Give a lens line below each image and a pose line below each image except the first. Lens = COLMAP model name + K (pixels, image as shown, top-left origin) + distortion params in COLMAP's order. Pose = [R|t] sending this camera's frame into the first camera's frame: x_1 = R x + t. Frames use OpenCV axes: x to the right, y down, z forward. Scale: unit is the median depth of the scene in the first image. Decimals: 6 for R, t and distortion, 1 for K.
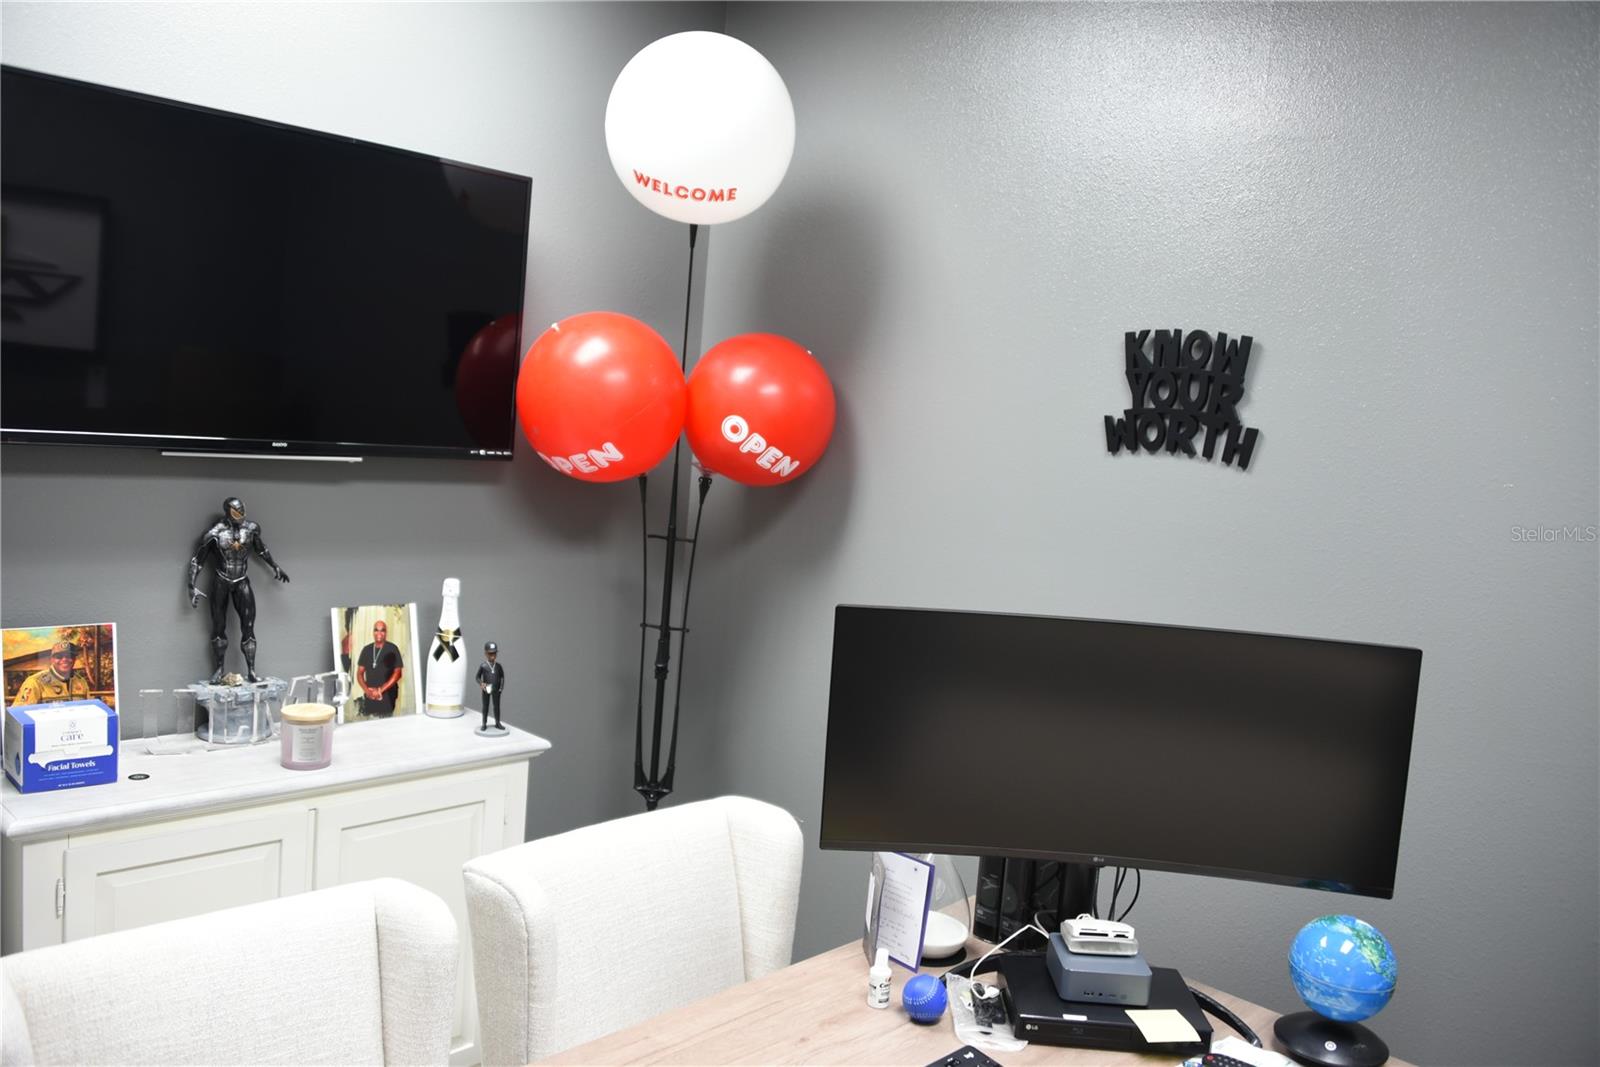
lens RADIAL K [[1258.4, 0, 800.0], [0, 1258.4, 533.5], [0, 0, 1]] dist [-0.049183, -0.003507]
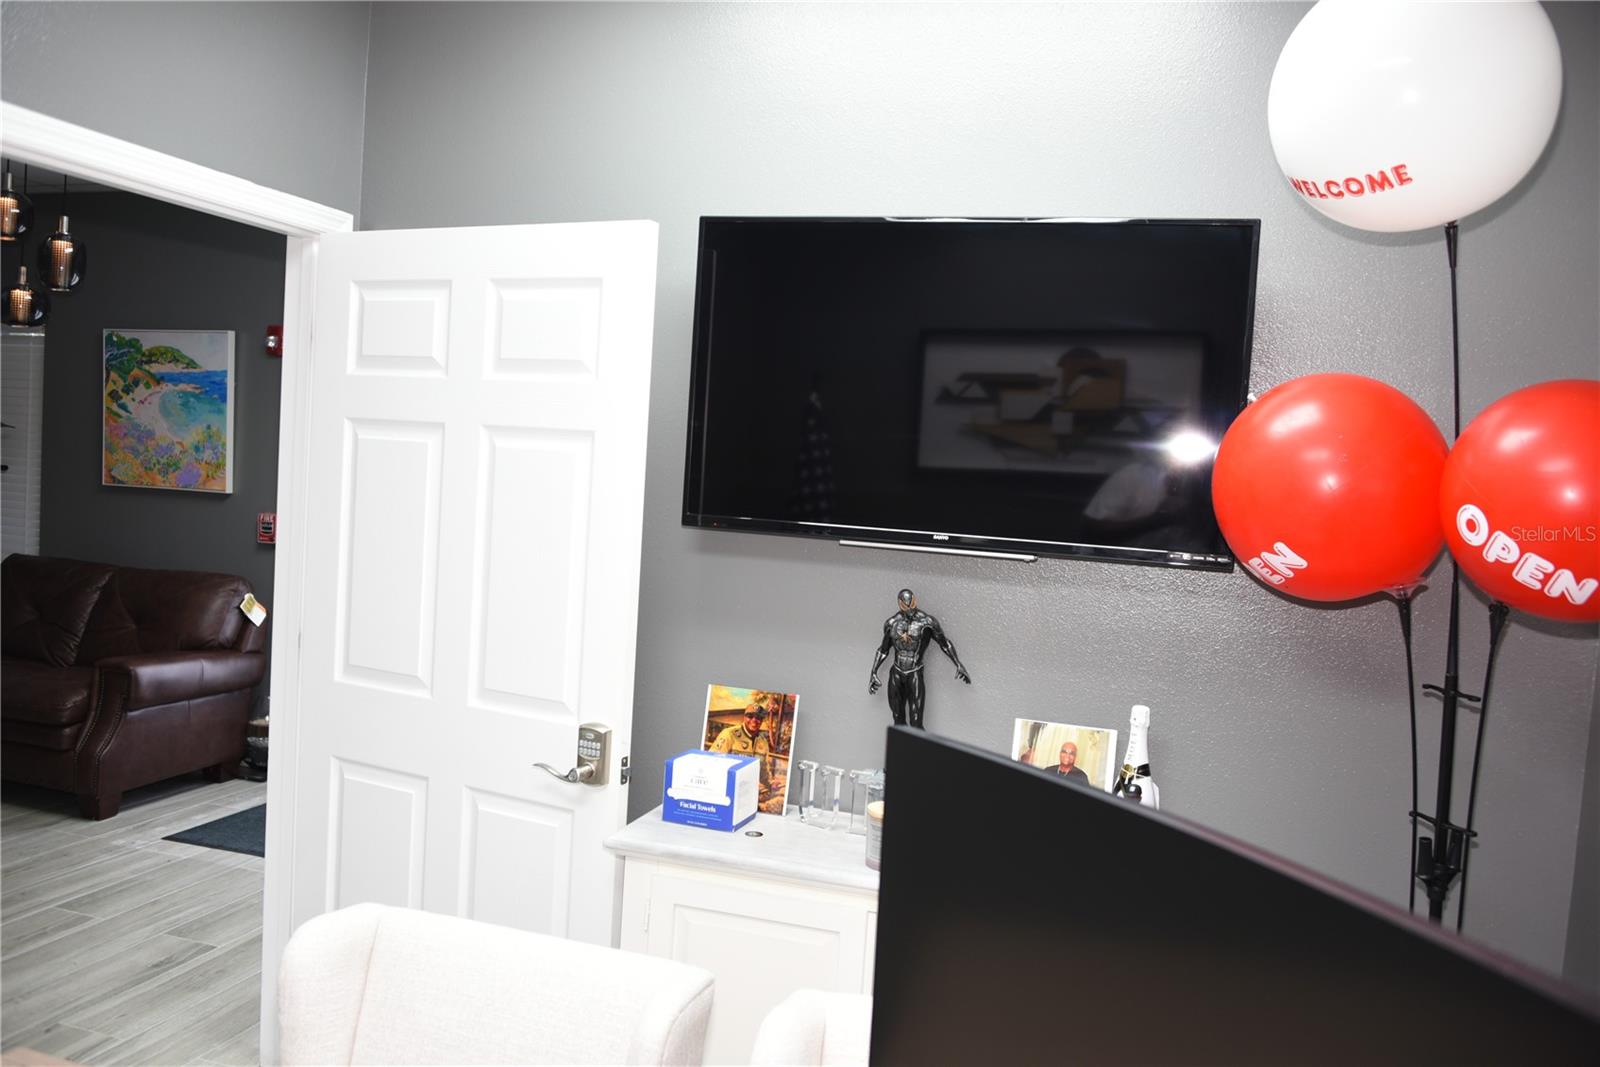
lens RADIAL K [[1258.4, 0, 800.0], [0, 1258.4, 533.5], [0, 0, 1]] dist [-0.049183, -0.003507]
pose [[0.449605, -0.008085, -0.893191, 0.400792], [-0.113064, 0.991401, -0.065887, 0.003390], [0.886043, 0.130611, 0.444824, 0.442364]]
